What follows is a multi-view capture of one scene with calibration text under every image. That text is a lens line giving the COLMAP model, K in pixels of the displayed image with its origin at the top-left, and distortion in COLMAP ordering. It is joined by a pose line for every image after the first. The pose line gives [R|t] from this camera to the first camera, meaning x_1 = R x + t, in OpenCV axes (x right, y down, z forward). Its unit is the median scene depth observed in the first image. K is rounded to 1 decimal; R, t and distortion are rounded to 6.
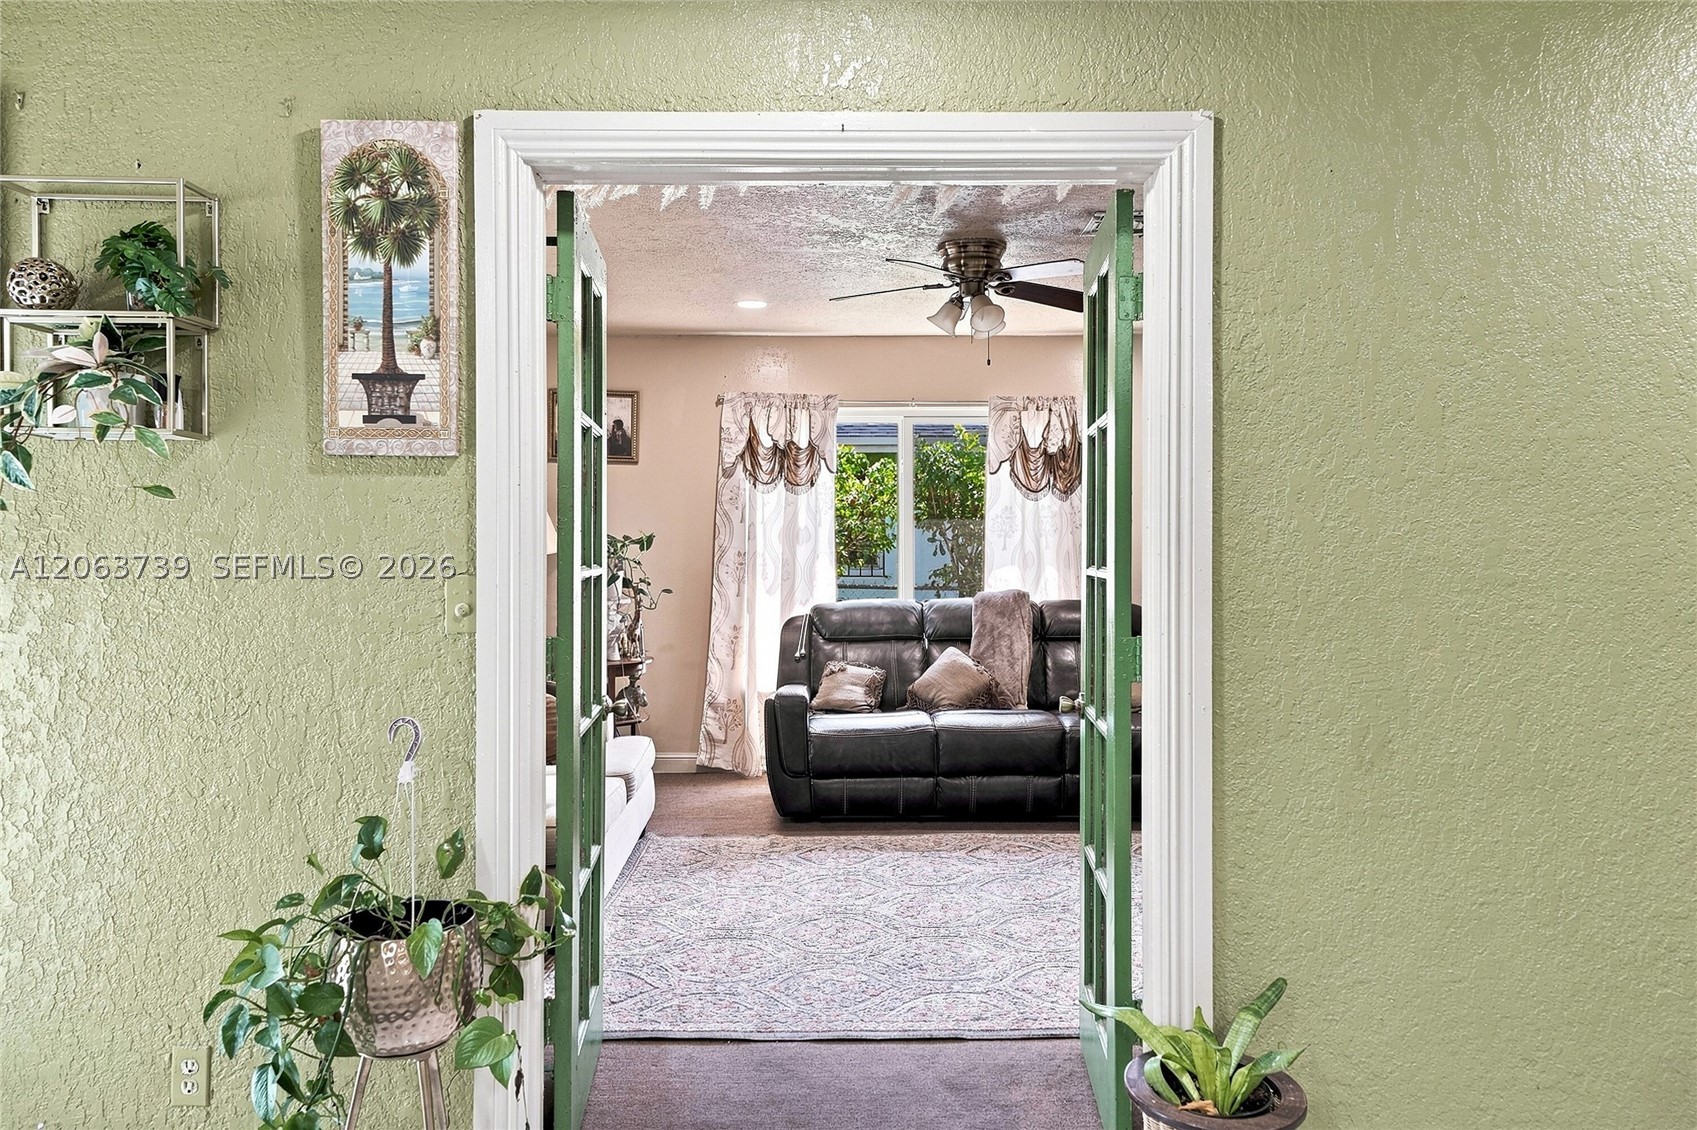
lens RADIAL K [[1100.1, 0, 857.7], [0, 1100.1, 544.2], [0, 0, 1]] dist [0.005236, 0.000412]
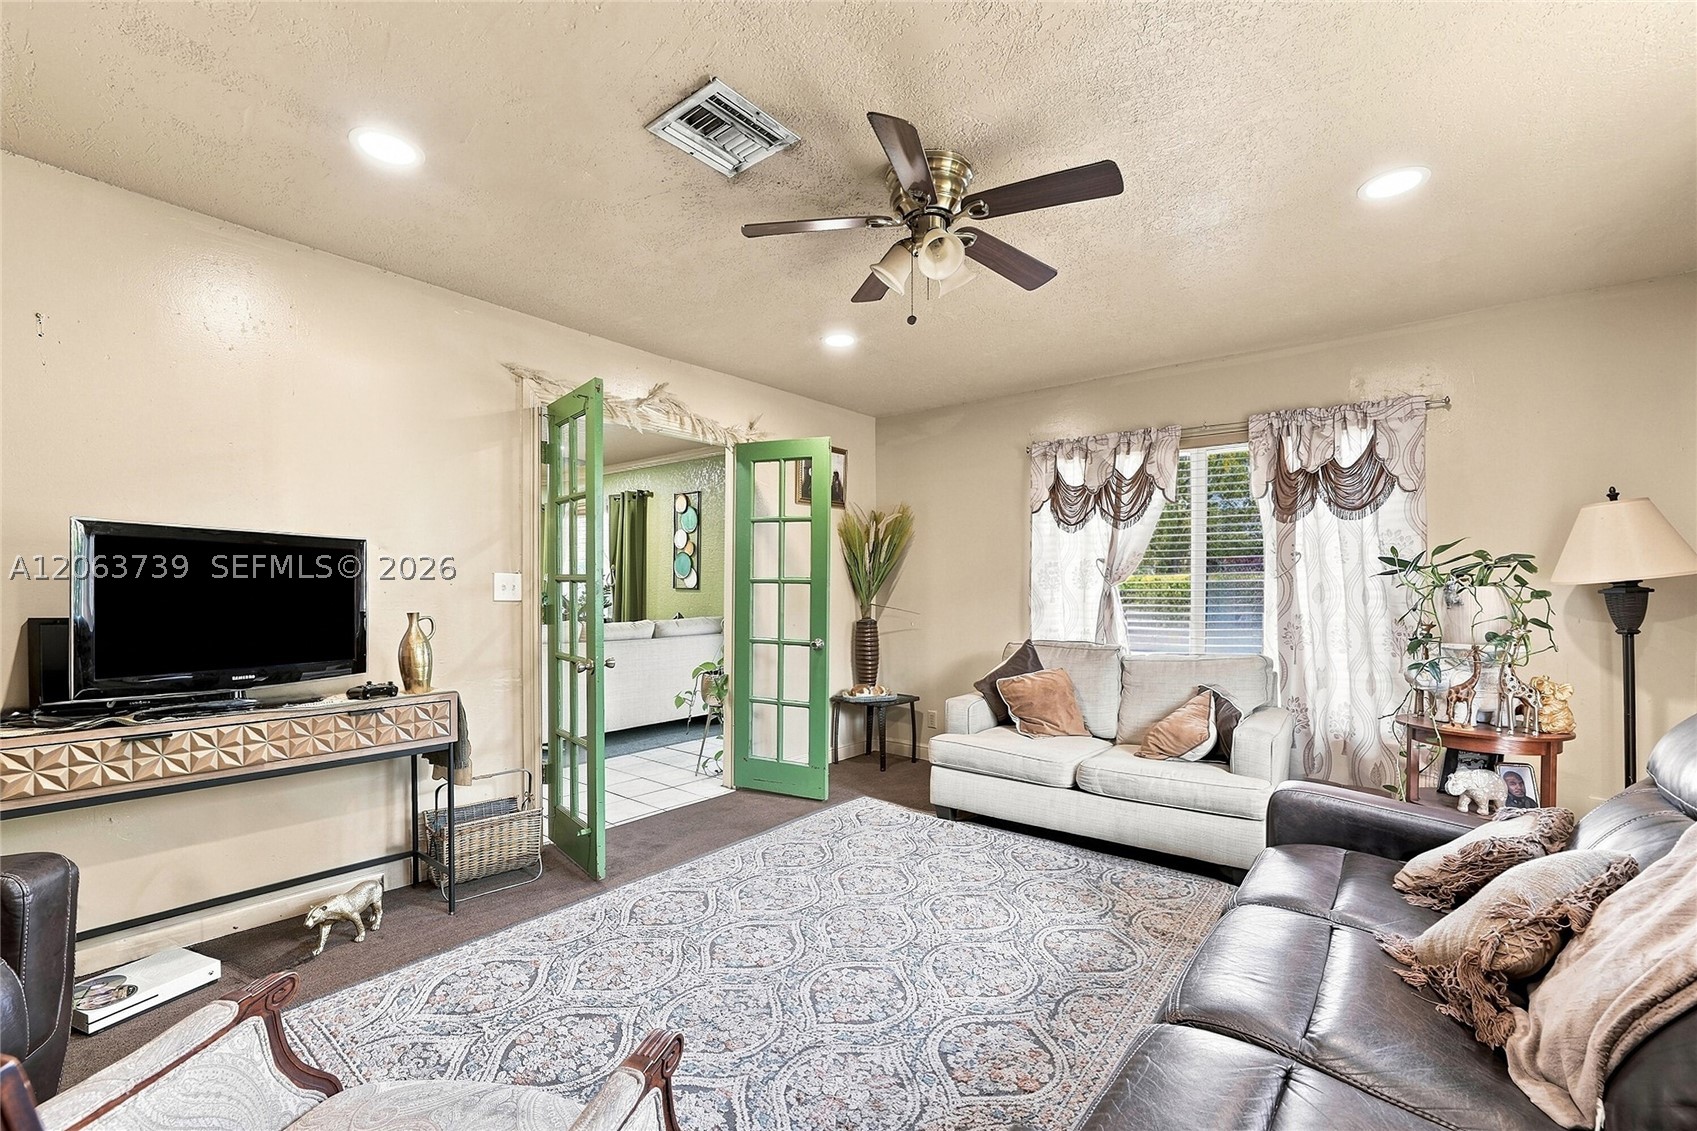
lens RADIAL K [[729.0, 0, 842.8], [0, 729.0, 592.2], [0, 0, 1]] dist [-0.000667, -0.000418]
pose [[-0.633537, 0.002553, -0.773708, 0.385558], [-0.008830, 0.999906, 0.010530, 0.013252], [0.773662, 0.013503, -0.633455, 0.907462]]
